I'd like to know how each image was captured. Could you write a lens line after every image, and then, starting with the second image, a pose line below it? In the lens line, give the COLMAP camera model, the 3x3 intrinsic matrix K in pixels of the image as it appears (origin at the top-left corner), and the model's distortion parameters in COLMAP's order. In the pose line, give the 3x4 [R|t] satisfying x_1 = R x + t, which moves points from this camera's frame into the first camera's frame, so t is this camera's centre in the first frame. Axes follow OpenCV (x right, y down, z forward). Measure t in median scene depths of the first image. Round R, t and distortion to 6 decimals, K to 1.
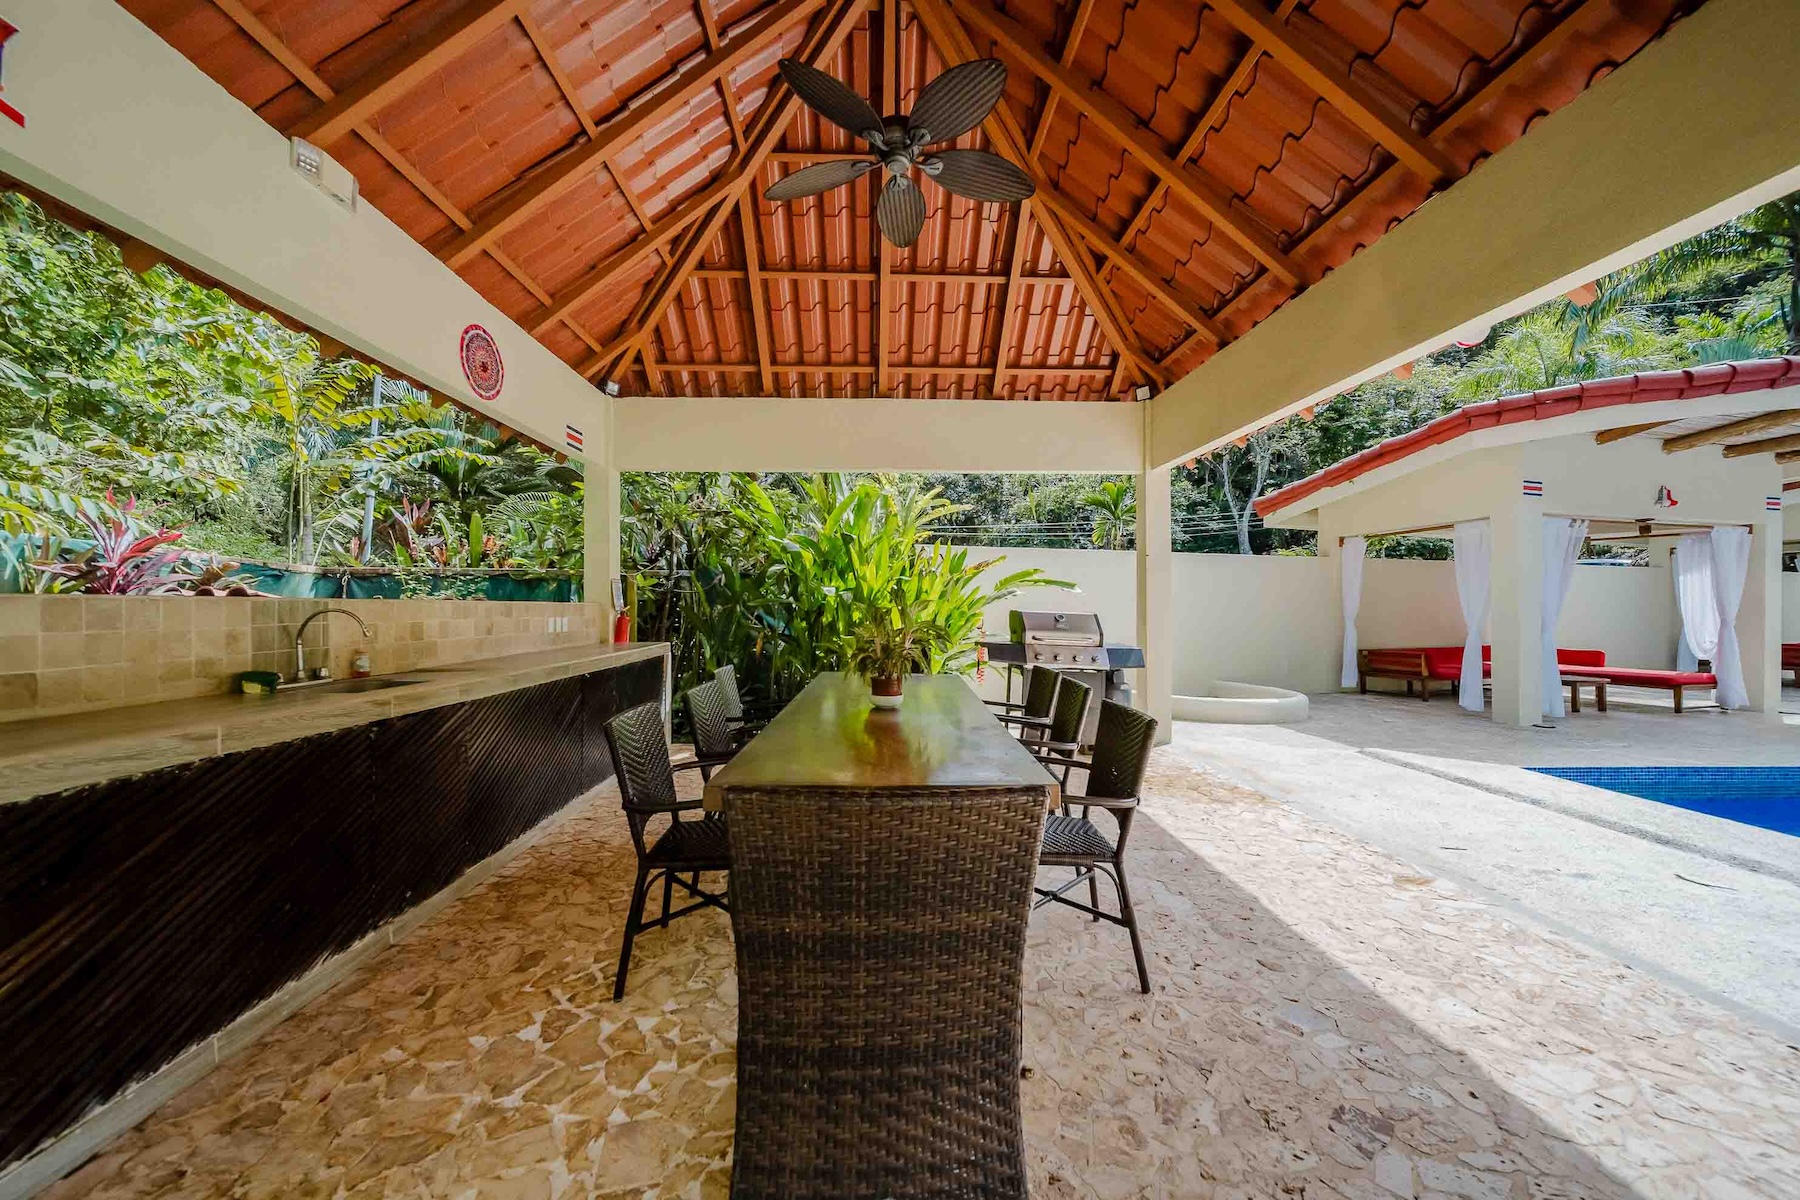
lens RADIAL K [[642.0, 0, 900.0], [0, 642.0, 600.0], [0, 0, 1]] dist [-0.000470, -0.000159]
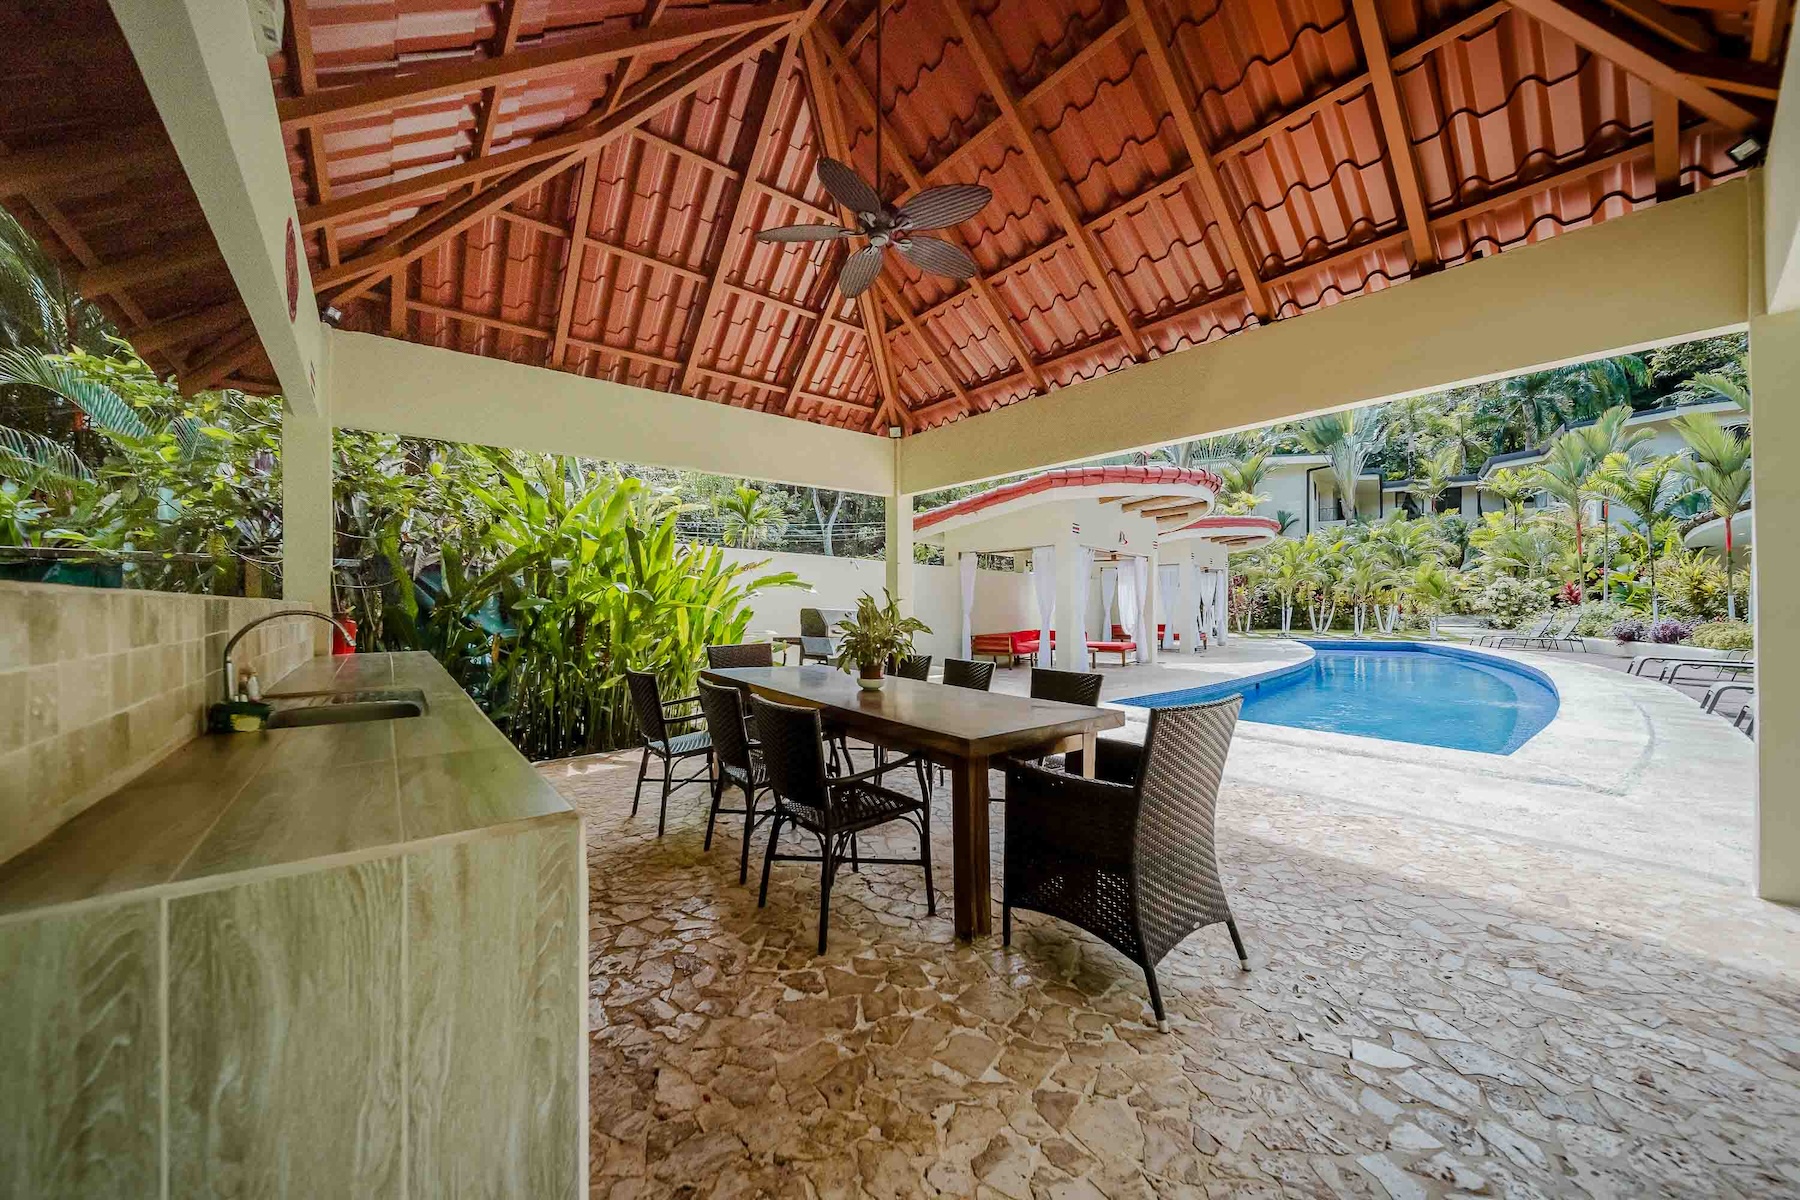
lens RADIAL K [[643.1, 0, 900.0], [0, 643.1, 600.0], [0, 0, 1]] dist [0.000149, -0.000014]
pose [[0.799432, 0.001697, 0.600754, -0.355134], [-0.005216, 0.999978, 0.004116, -0.004152], [-0.600734, -0.006425, 0.799423, 0.002067]]
